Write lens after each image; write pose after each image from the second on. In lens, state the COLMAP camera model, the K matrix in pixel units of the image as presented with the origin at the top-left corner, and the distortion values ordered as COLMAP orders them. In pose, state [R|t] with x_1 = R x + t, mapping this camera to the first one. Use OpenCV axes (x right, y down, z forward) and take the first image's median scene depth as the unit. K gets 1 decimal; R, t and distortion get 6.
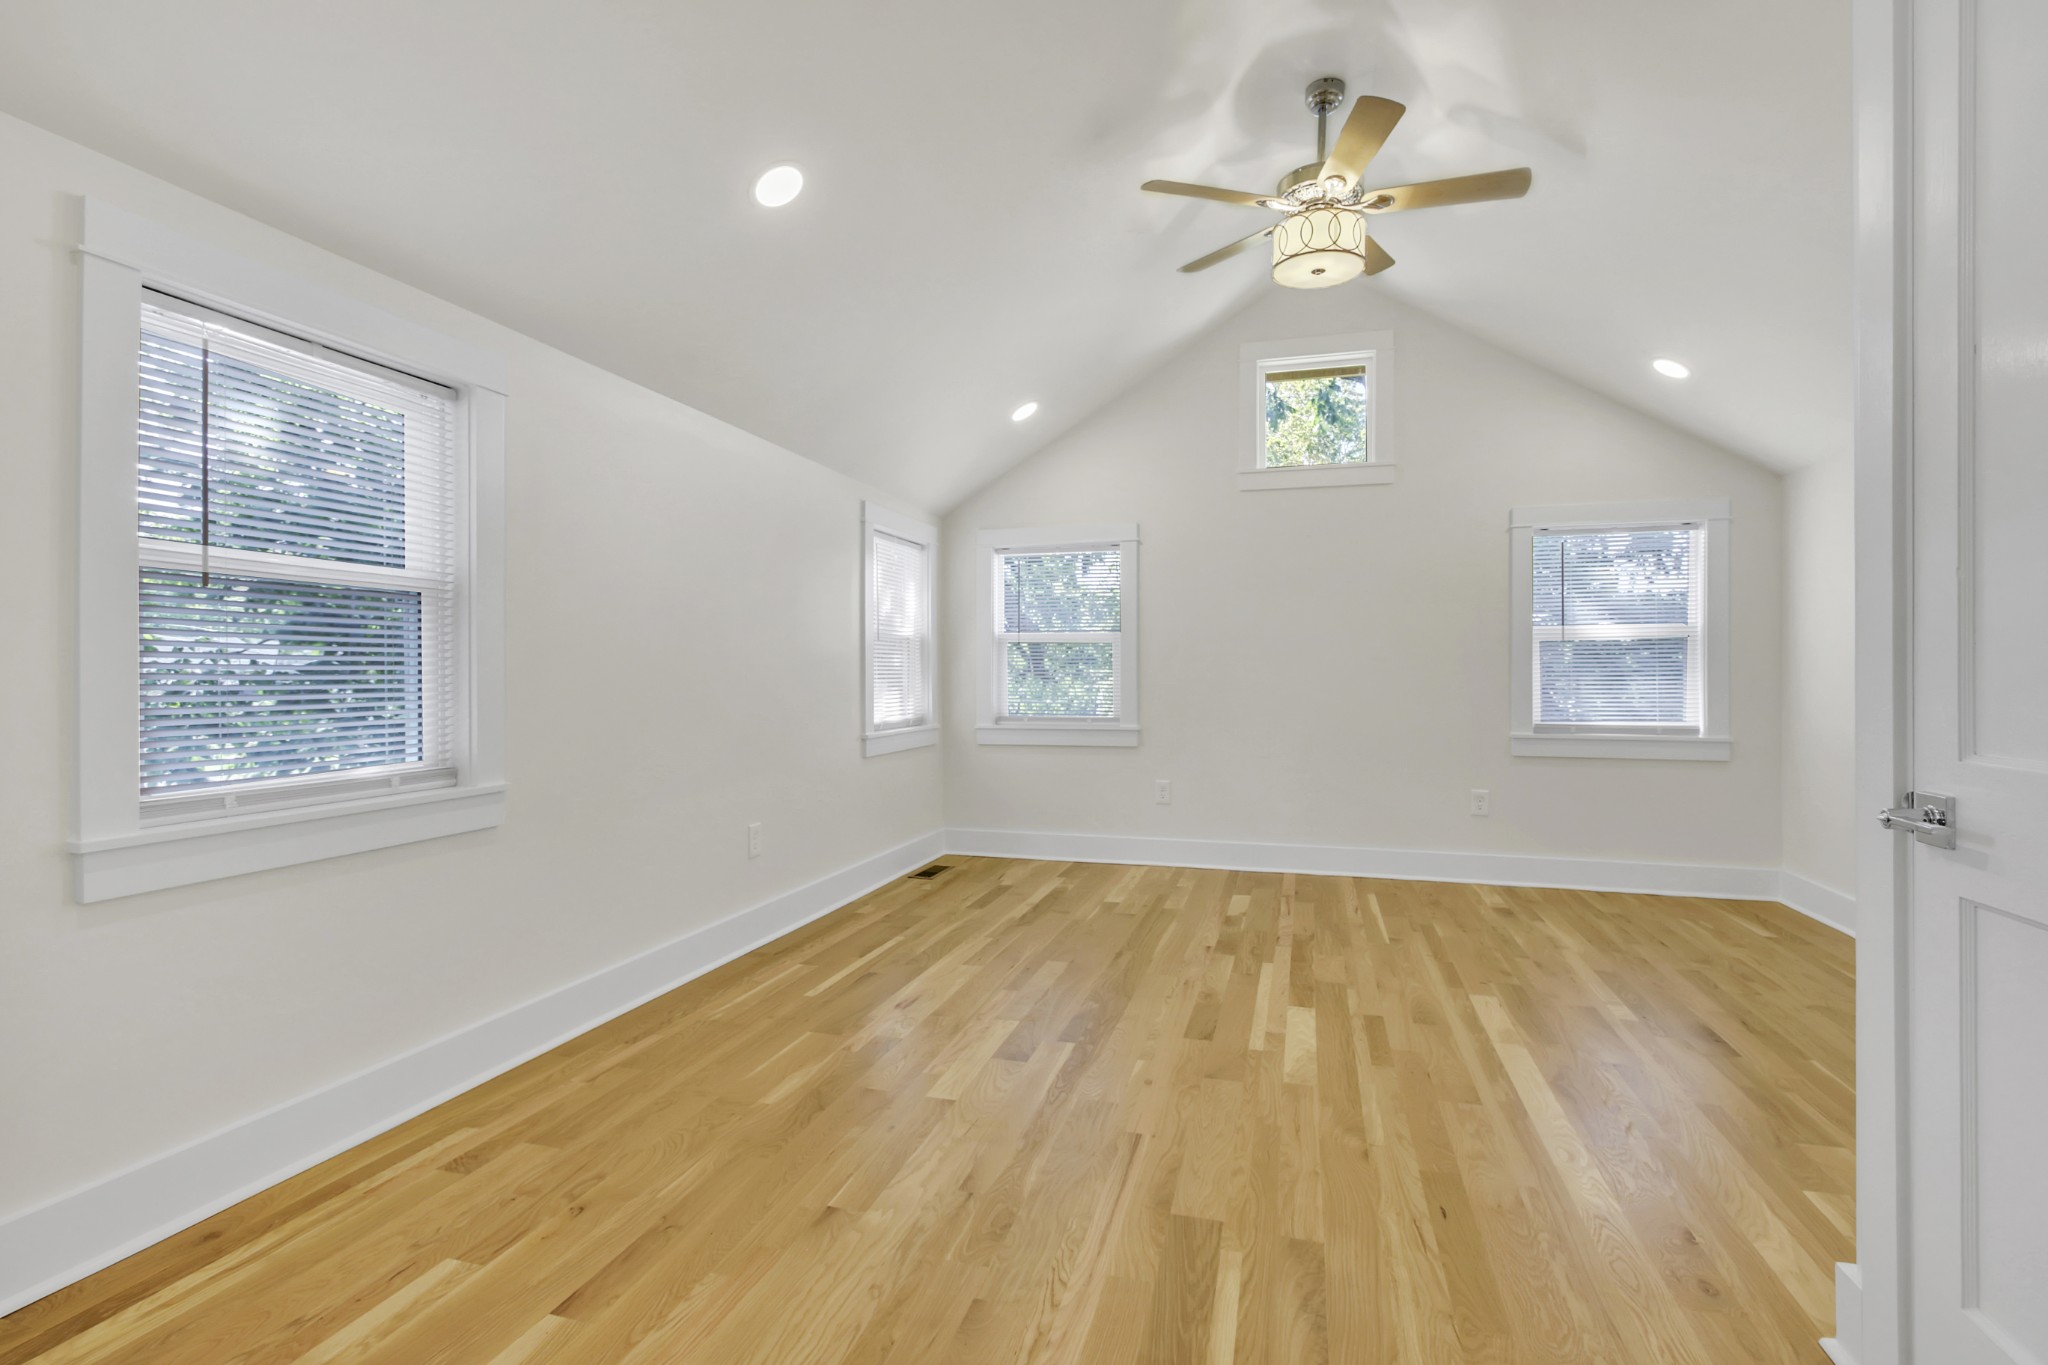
lens RADIAL K [[934.8, 0, 1024.0], [0, 934.8, 682.5], [0, 0, 1]] dist [-0.056547, 0.000039]
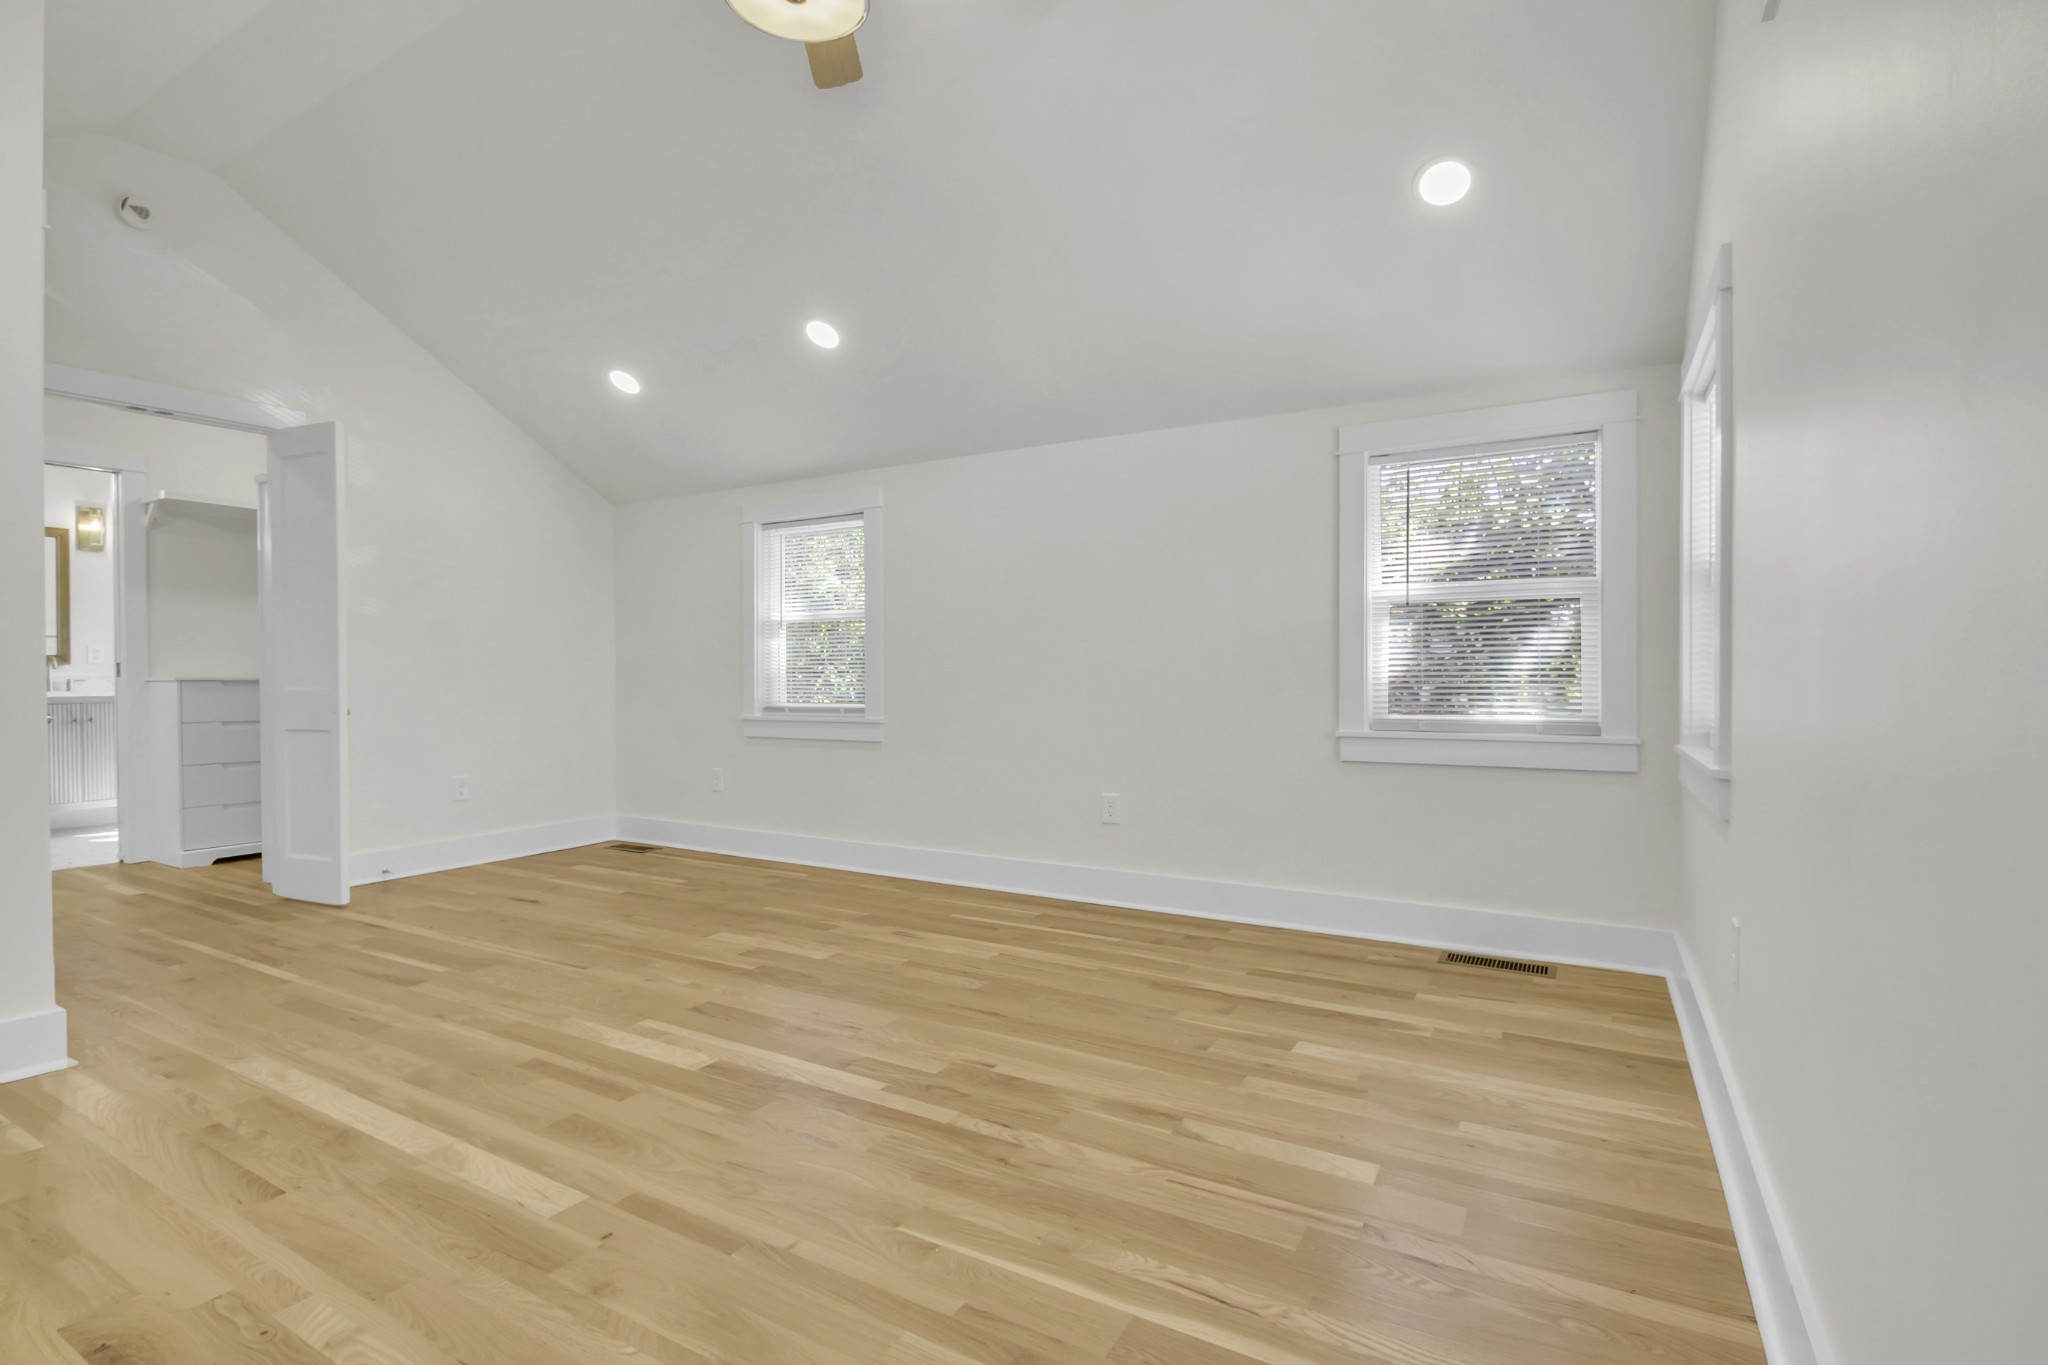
lens RADIAL K [[972.6, 0, 1033.1], [0, 972.6, 678.3], [0, 0, 1]] dist [0.002515, -0.013763]
pose [[-0.224023, 0.005203, -0.974570, 1.179012], [-0.001686, 0.999982, 0.005726, 0.017398], [0.974582, 0.002926, -0.224011, 1.639482]]
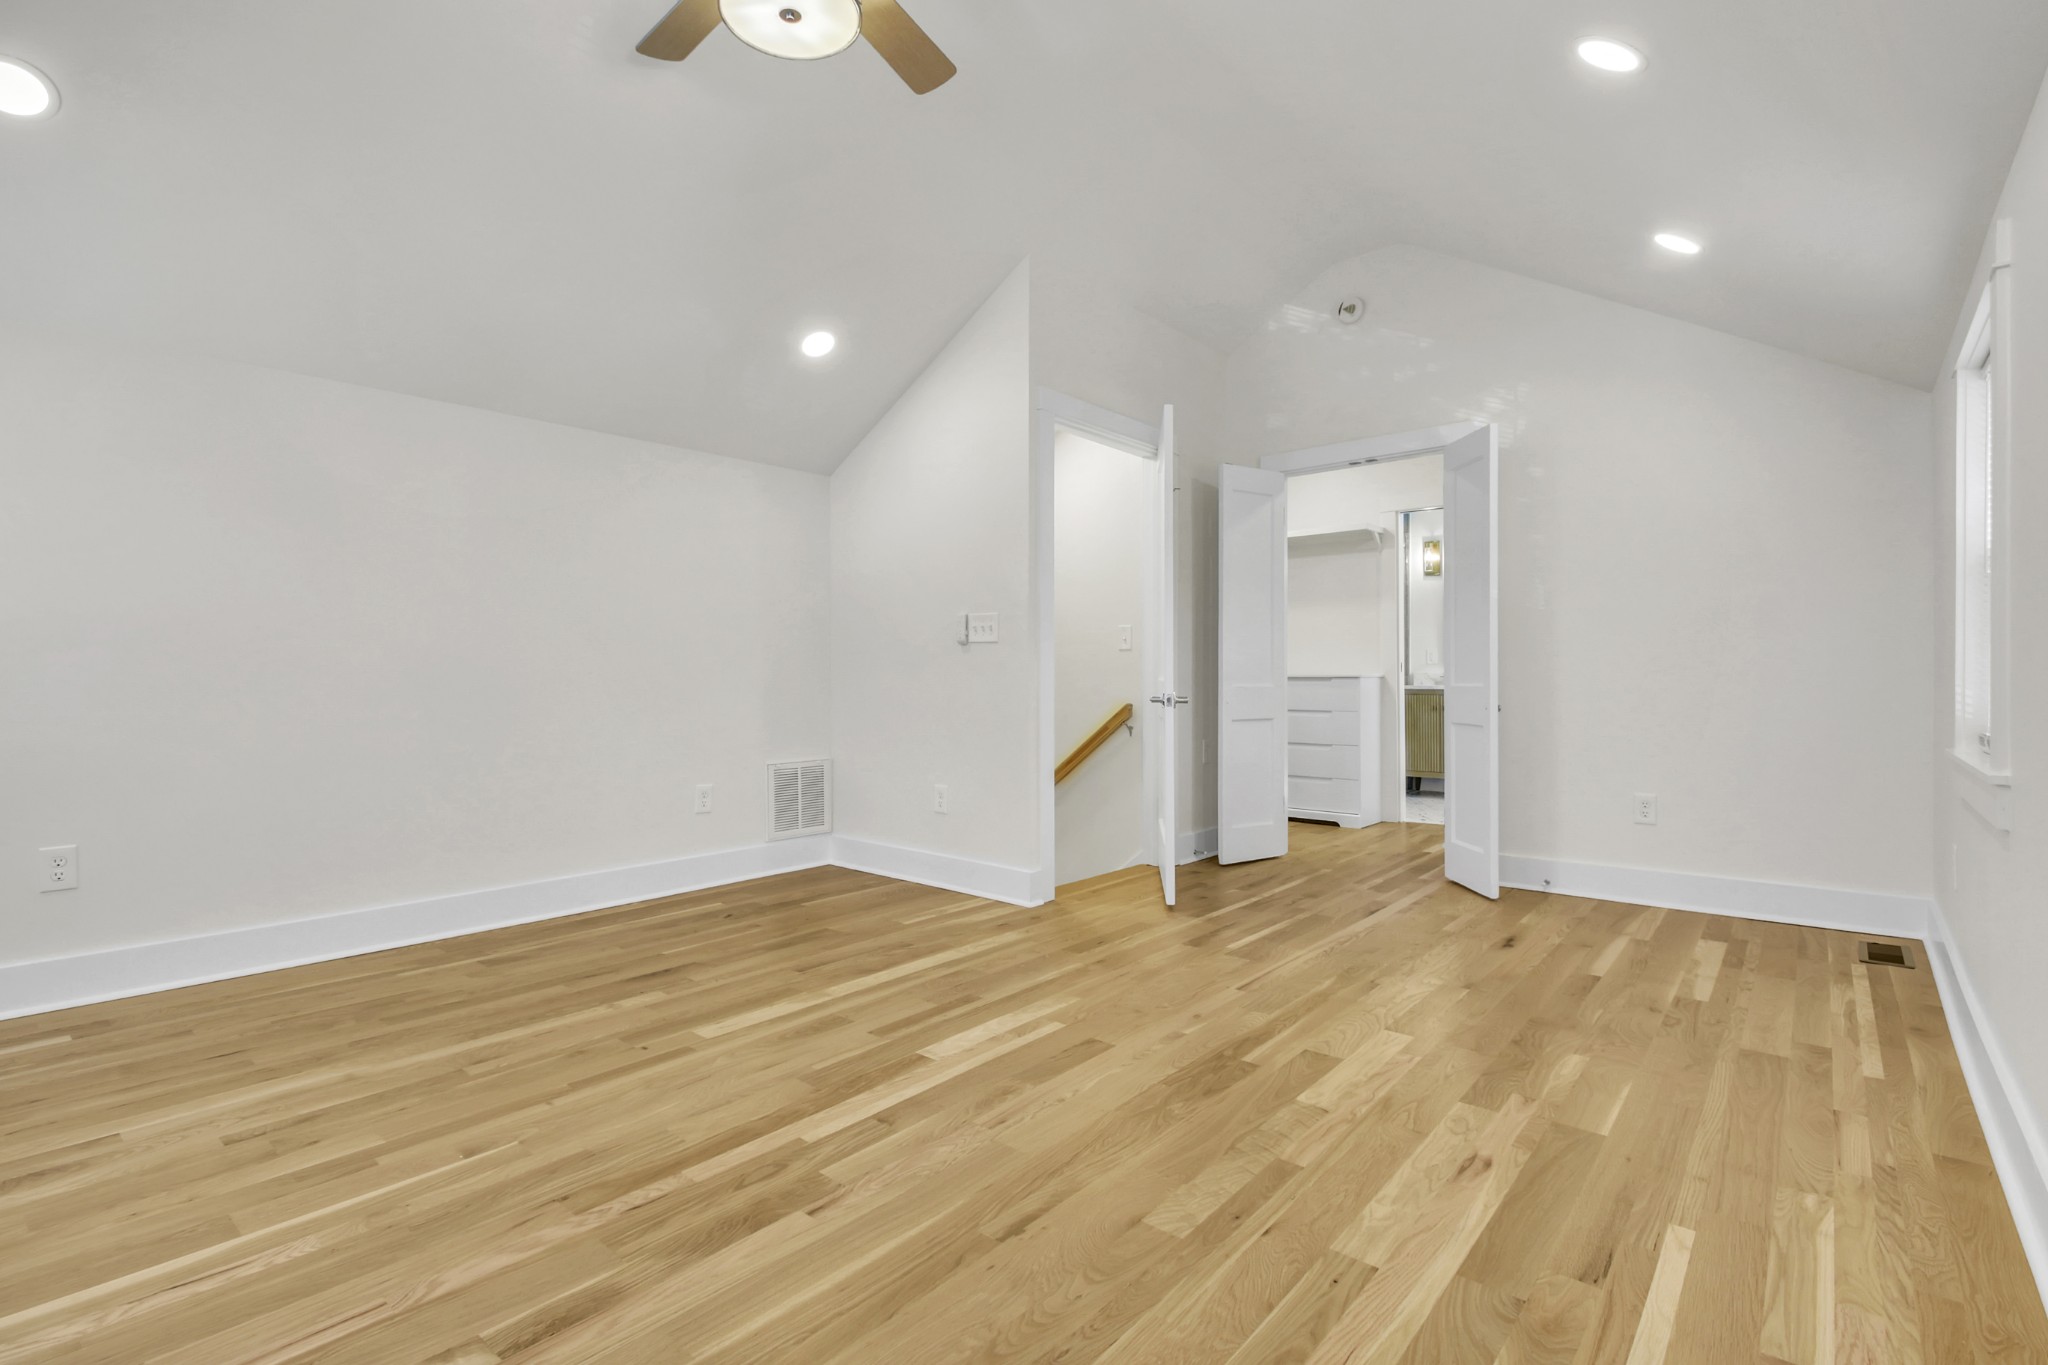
lens RADIAL K [[972.6, 0, 1033.1], [0, 972.6, 678.3], [0, 0, 1]] dist [0.002515, -0.013763]
pose [[-0.918448, -0.005891, 0.395498, -0.127289], [-0.002200, 0.999950, 0.009786, 0.020474], [-0.395535, 0.008118, -0.918415, 1.945356]]
